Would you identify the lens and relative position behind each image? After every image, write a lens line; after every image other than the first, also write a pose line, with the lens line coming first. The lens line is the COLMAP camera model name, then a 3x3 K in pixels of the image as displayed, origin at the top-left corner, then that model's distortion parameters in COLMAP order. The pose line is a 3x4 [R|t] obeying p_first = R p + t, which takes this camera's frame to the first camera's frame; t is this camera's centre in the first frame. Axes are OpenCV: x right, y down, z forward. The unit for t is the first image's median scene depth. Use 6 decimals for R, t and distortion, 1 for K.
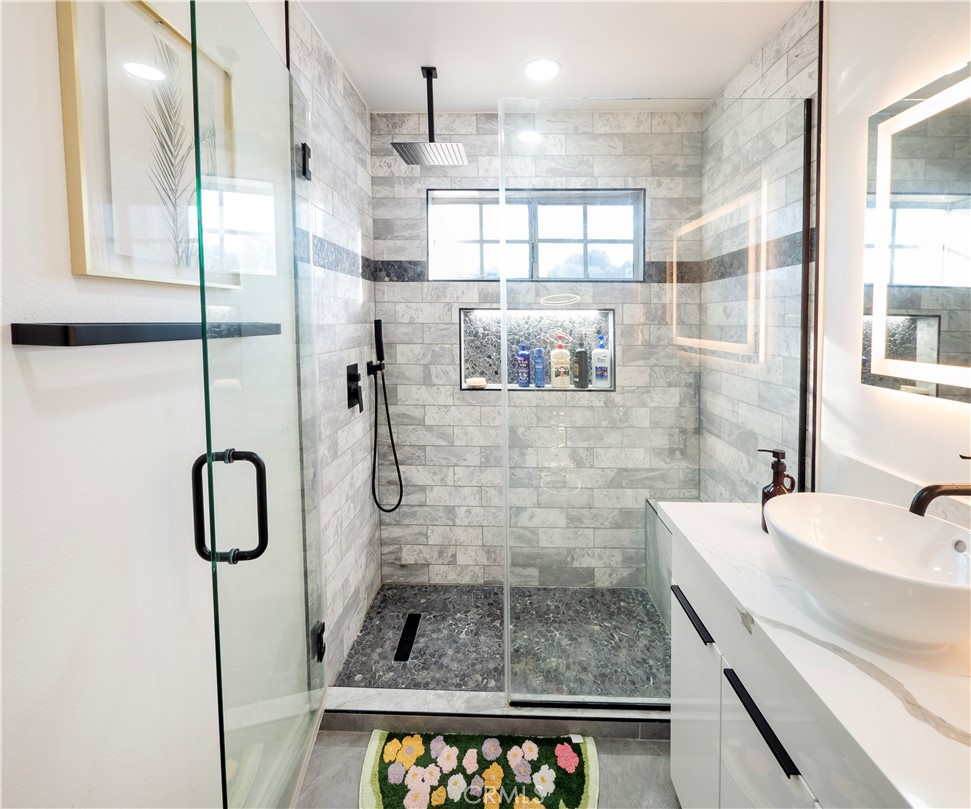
lens RADIAL K [[463.4, 0, 488.7], [0, 463.4, 343.4], [0, 0, 1]] dist [-0.004820, 0.000336]
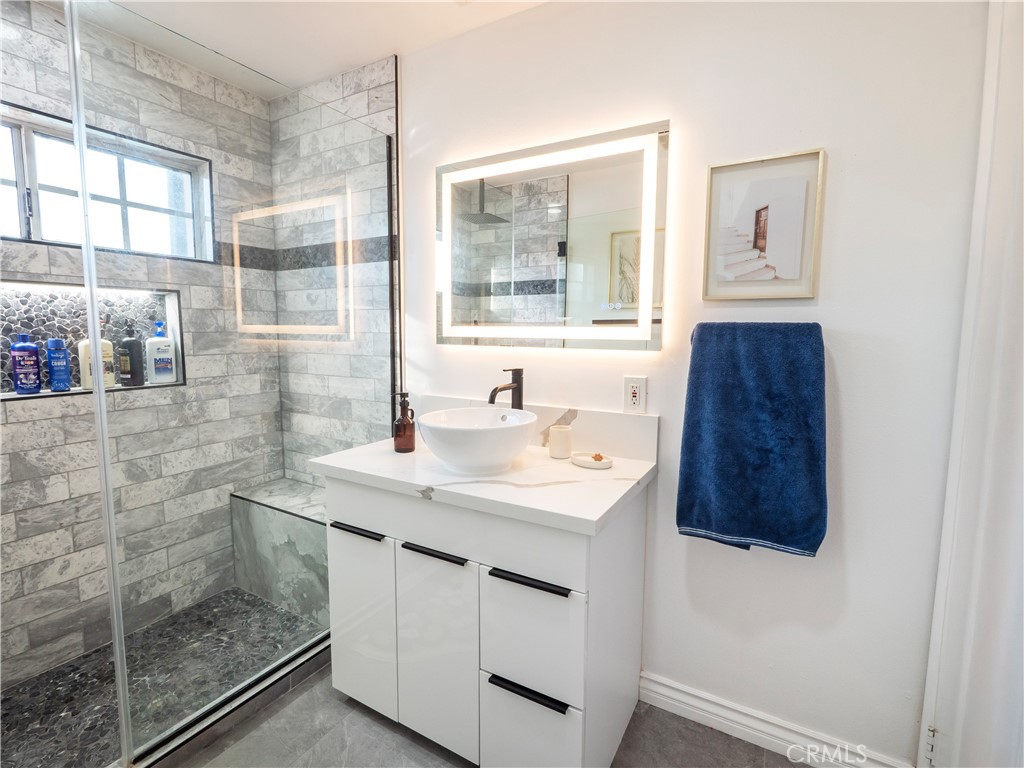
lens RADIAL K [[502.0, 0, 512.0], [0, 502.0, 384.0], [0, 0, 1]] dist [0.001686, 0.000032]
pose [[0.480305, -0.078949, 0.873541, -0.286817], [0.032501, 0.996859, 0.072224, 0.057235], [-0.876499, -0.006299, 0.481362, -0.009101]]
